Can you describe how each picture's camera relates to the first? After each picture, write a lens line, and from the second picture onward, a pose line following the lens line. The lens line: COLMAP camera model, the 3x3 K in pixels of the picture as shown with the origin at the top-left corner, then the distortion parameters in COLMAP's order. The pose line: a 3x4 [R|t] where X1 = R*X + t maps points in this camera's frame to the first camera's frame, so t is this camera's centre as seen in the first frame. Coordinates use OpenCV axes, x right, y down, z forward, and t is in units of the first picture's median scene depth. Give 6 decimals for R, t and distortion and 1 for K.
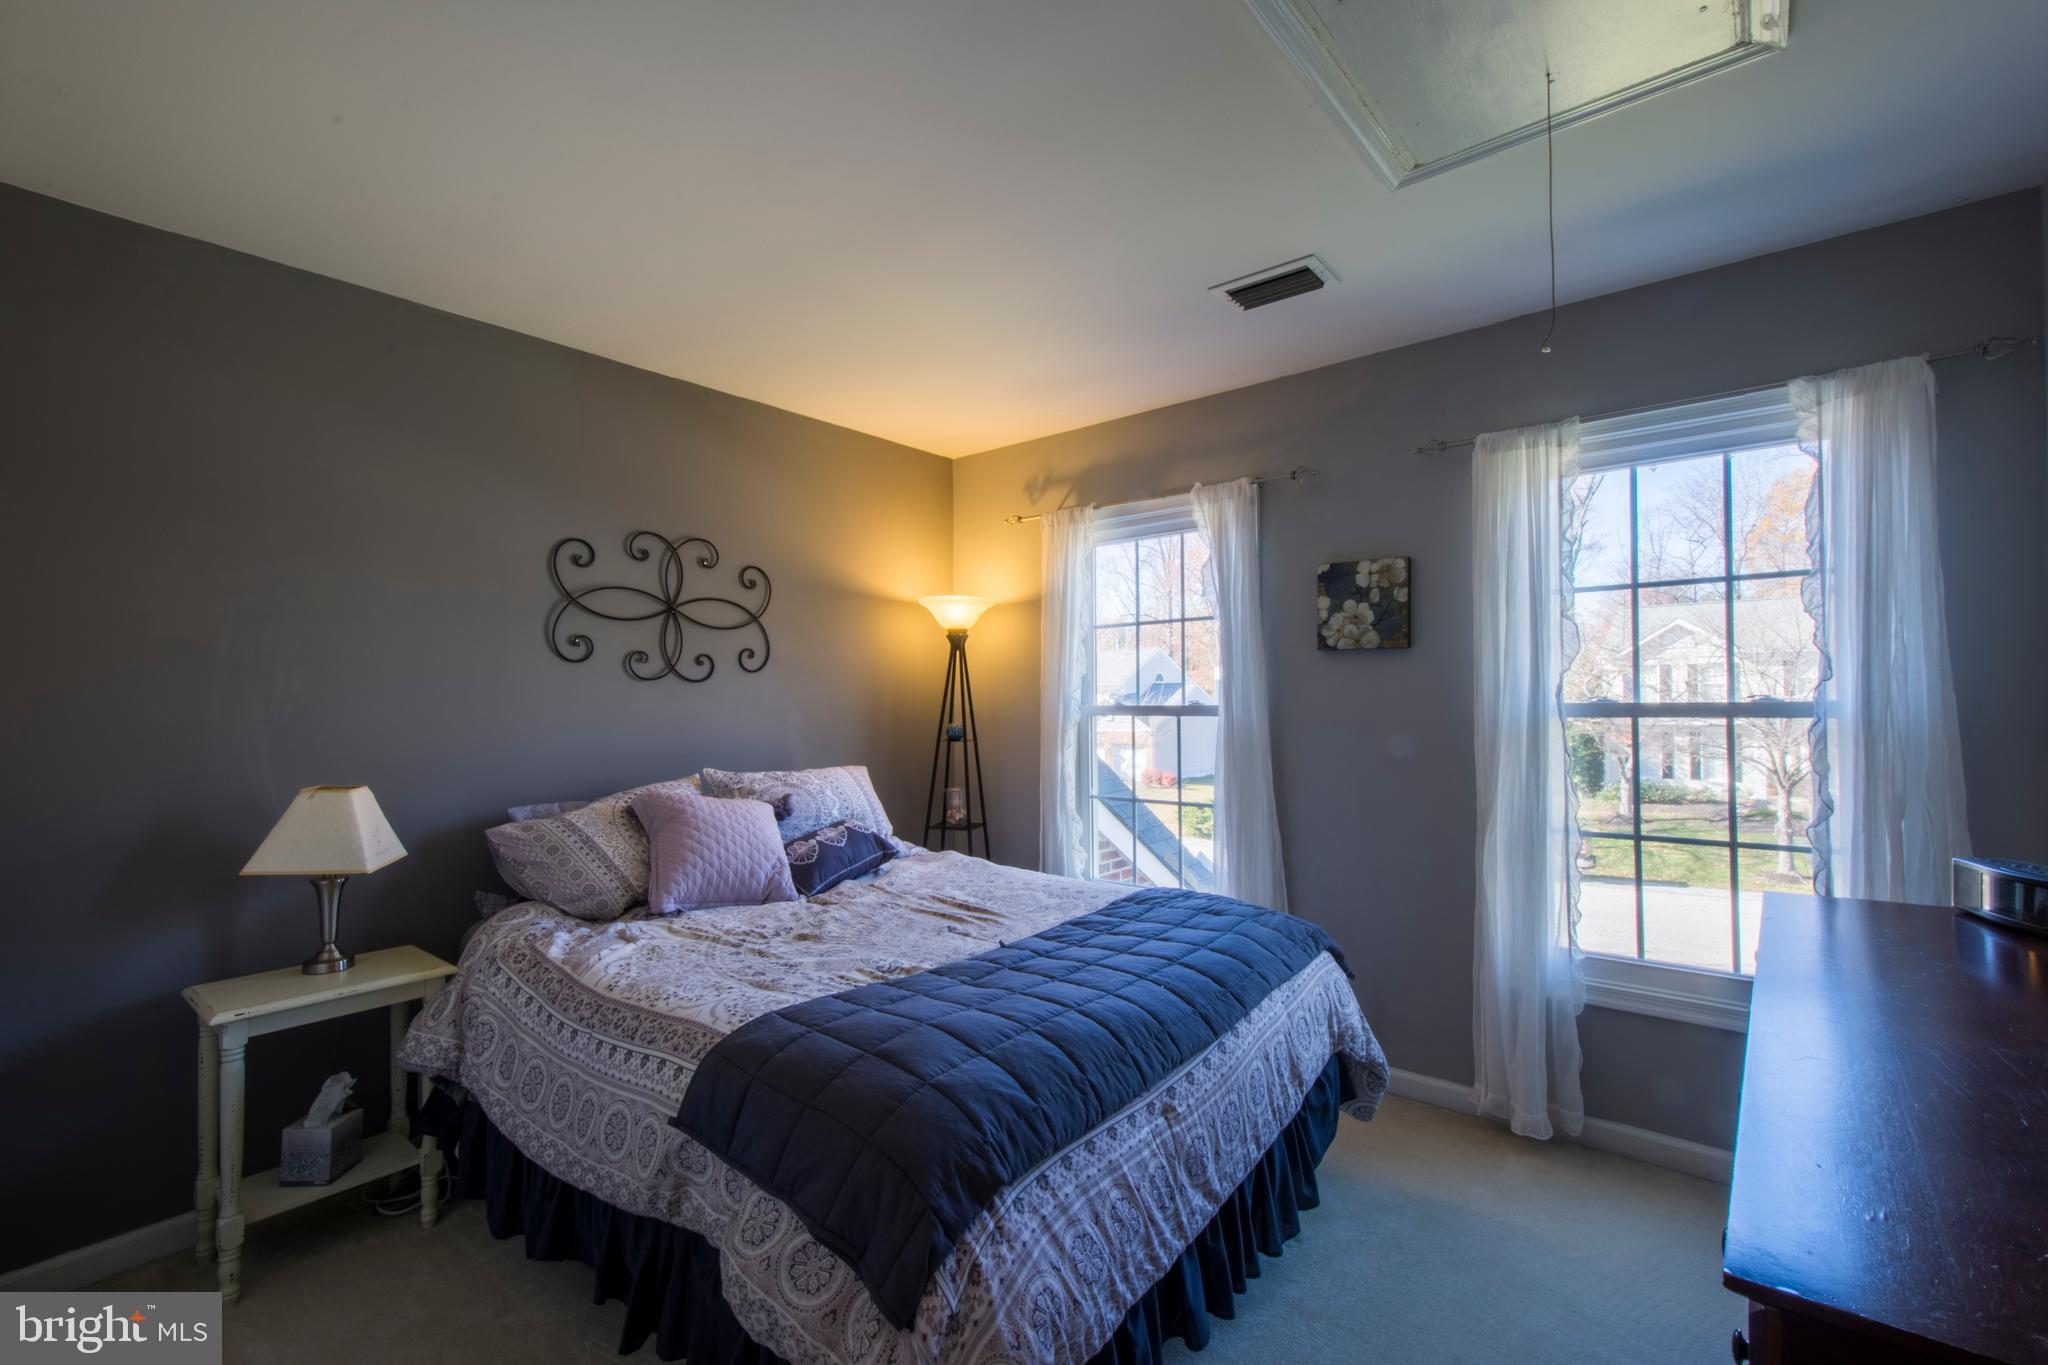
lens RADIAL K [[890.5, 0, 1020.9], [0, 890.5, 691.3], [0, 0, 1]] dist [0.009458, -0.001597]
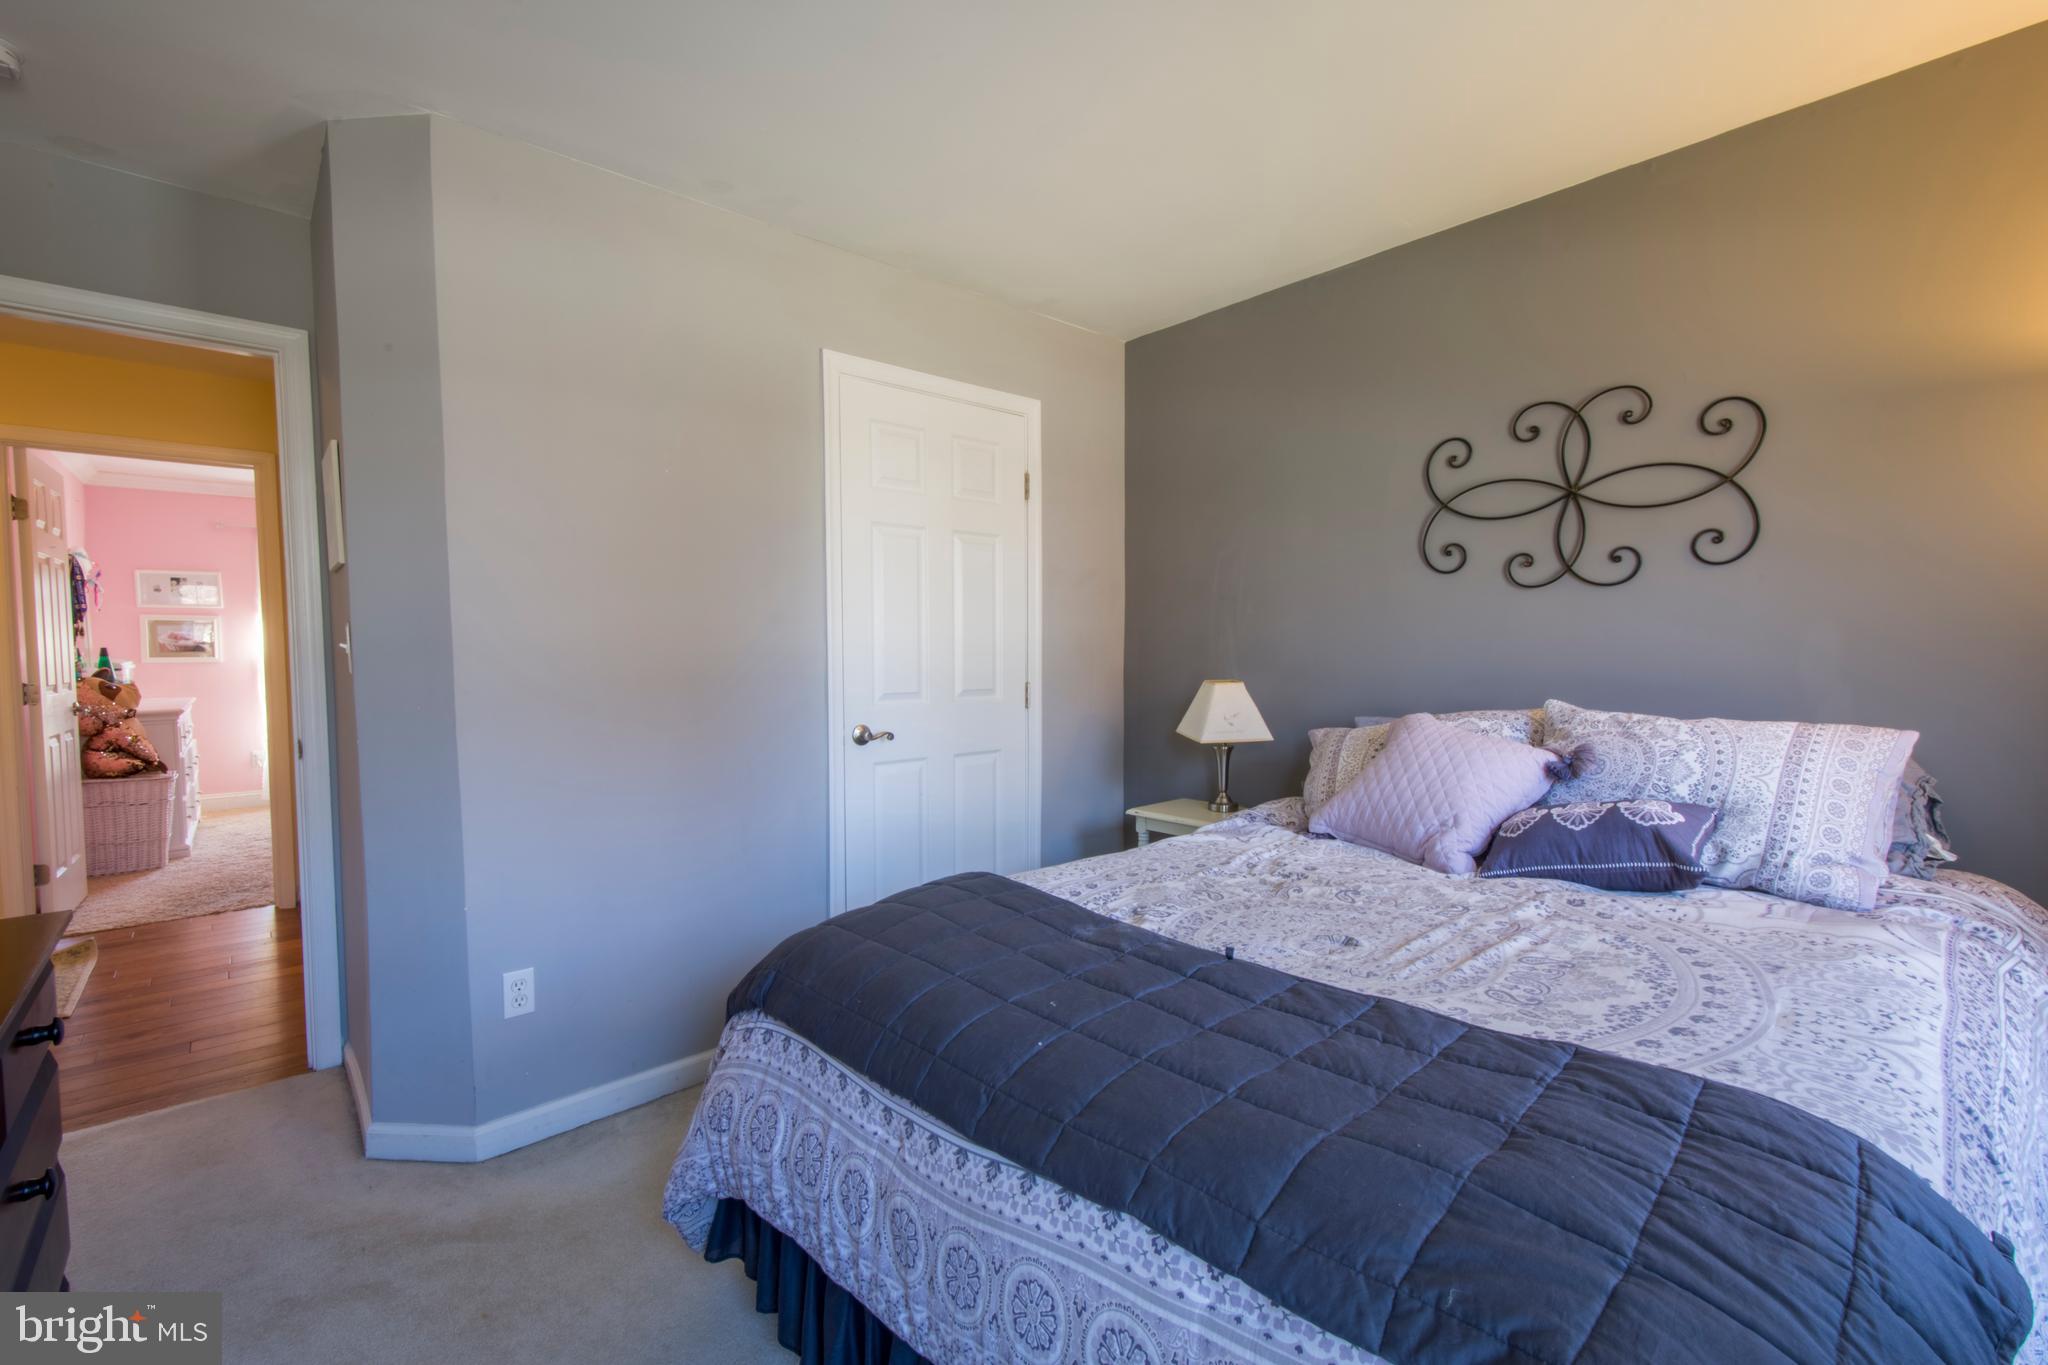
lens RADIAL K [[890.5, 0, 1017.6], [0, 890.5, 682.2], [0, 0, 1]] dist [0.009458, -0.001597]
pose [[-0.150929, 0.052912, -0.987127, 0.488129], [0.014578, 0.998577, 0.051297, 0.026896], [0.988437, -0.006648, -0.151486, 0.685709]]
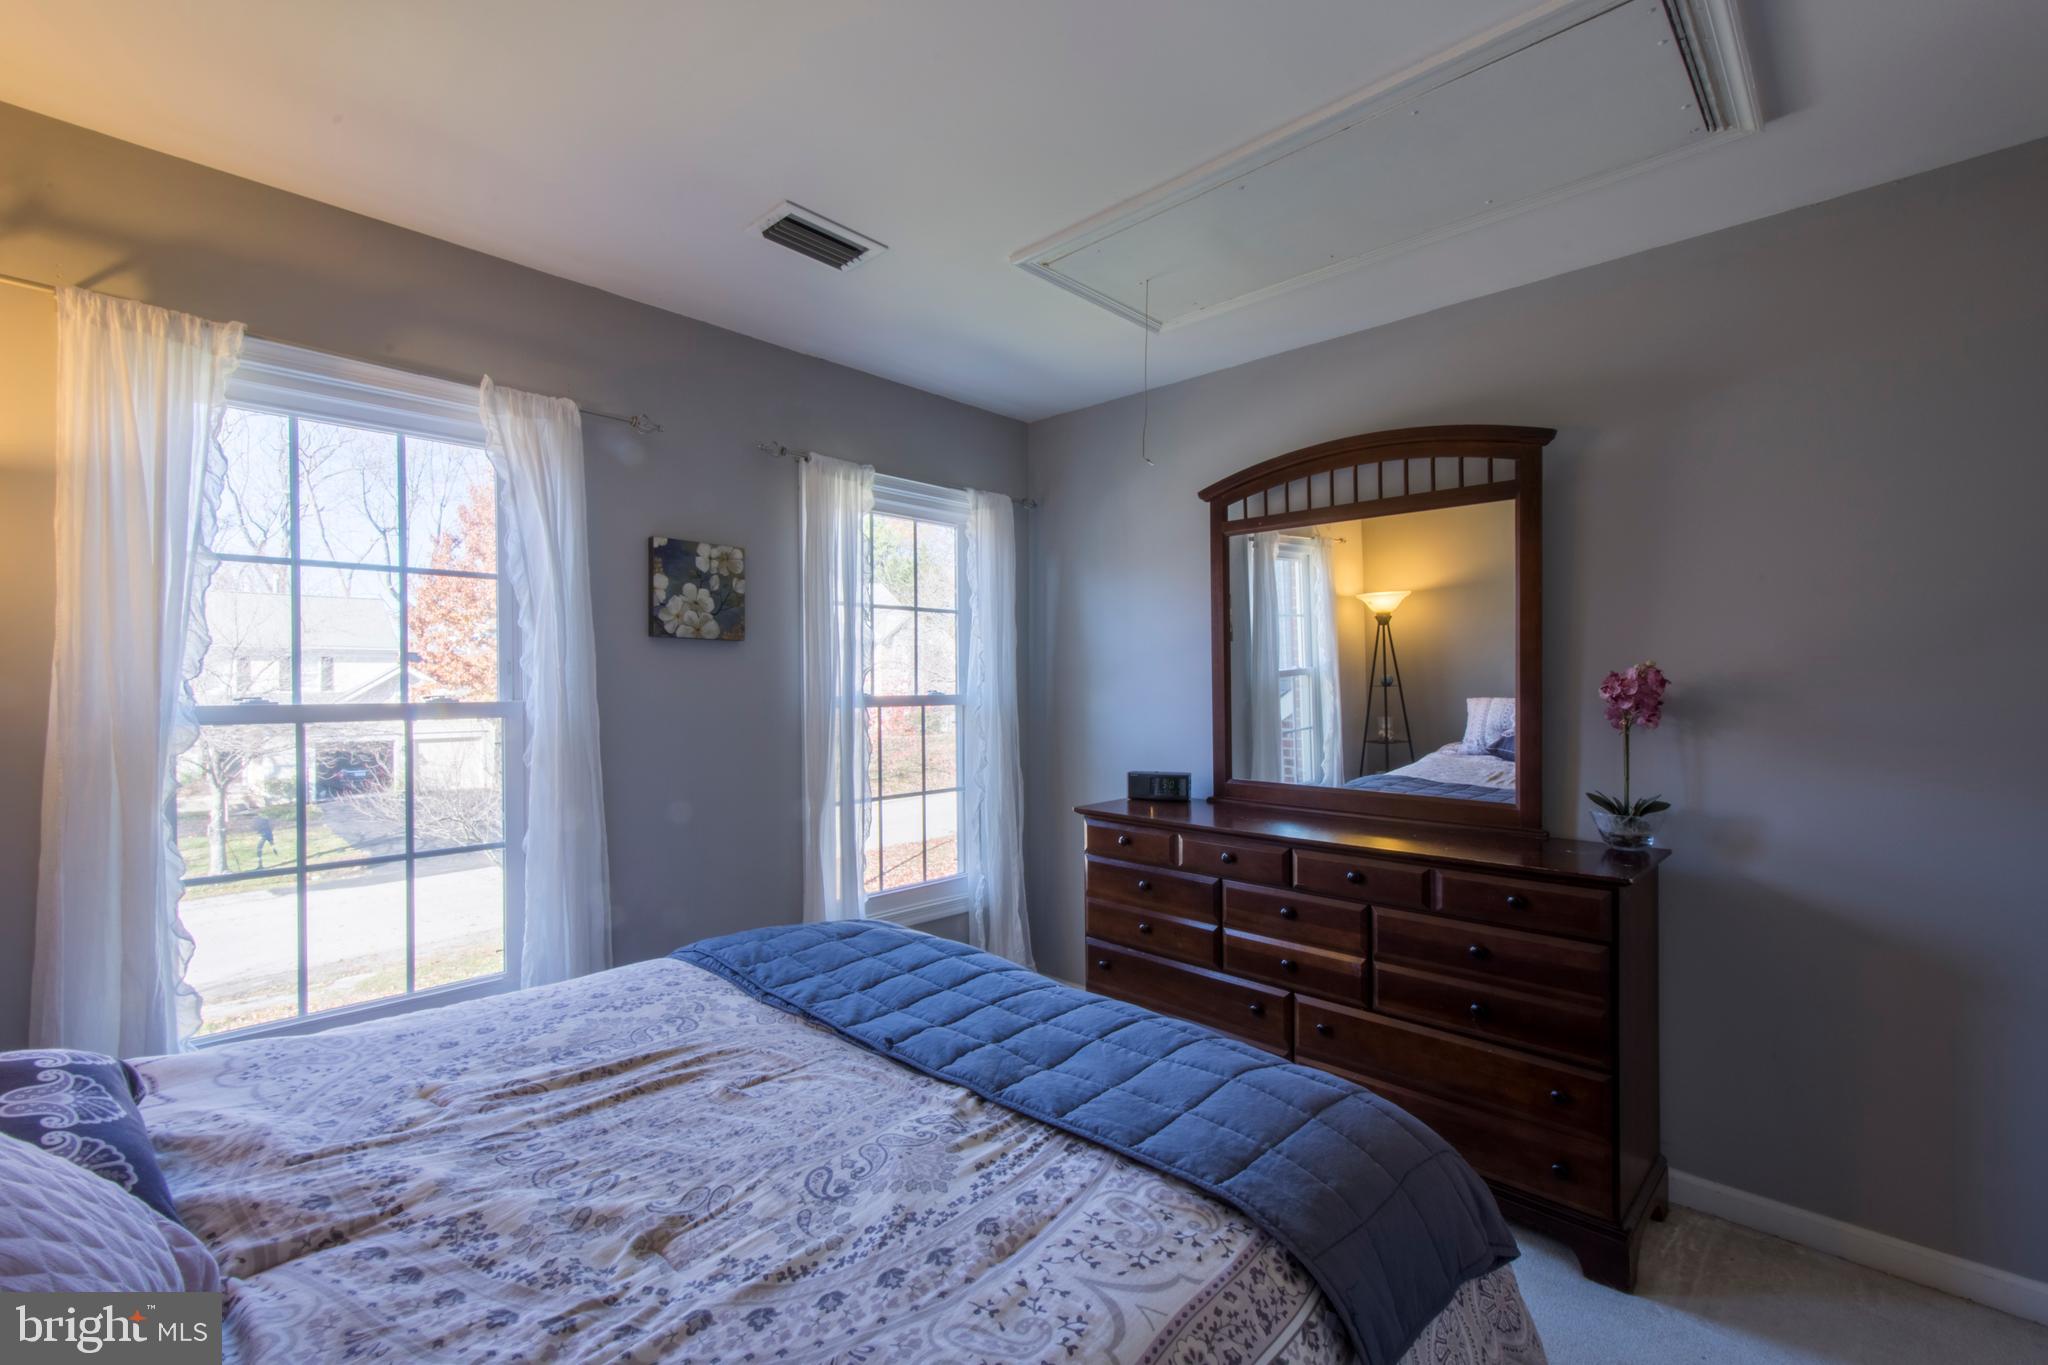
lens RADIAL K [[890.5, 0, 1027.9], [0, 890.5, 684.3], [0, 0, 1]] dist [0.009458, -0.001597]
pose [[0.063711, 0.013305, 0.997880, -0.517048], [-0.003152, 0.999909, -0.013130, 0.010276], [-0.997963, -0.002308, 0.063748, 0.616901]]
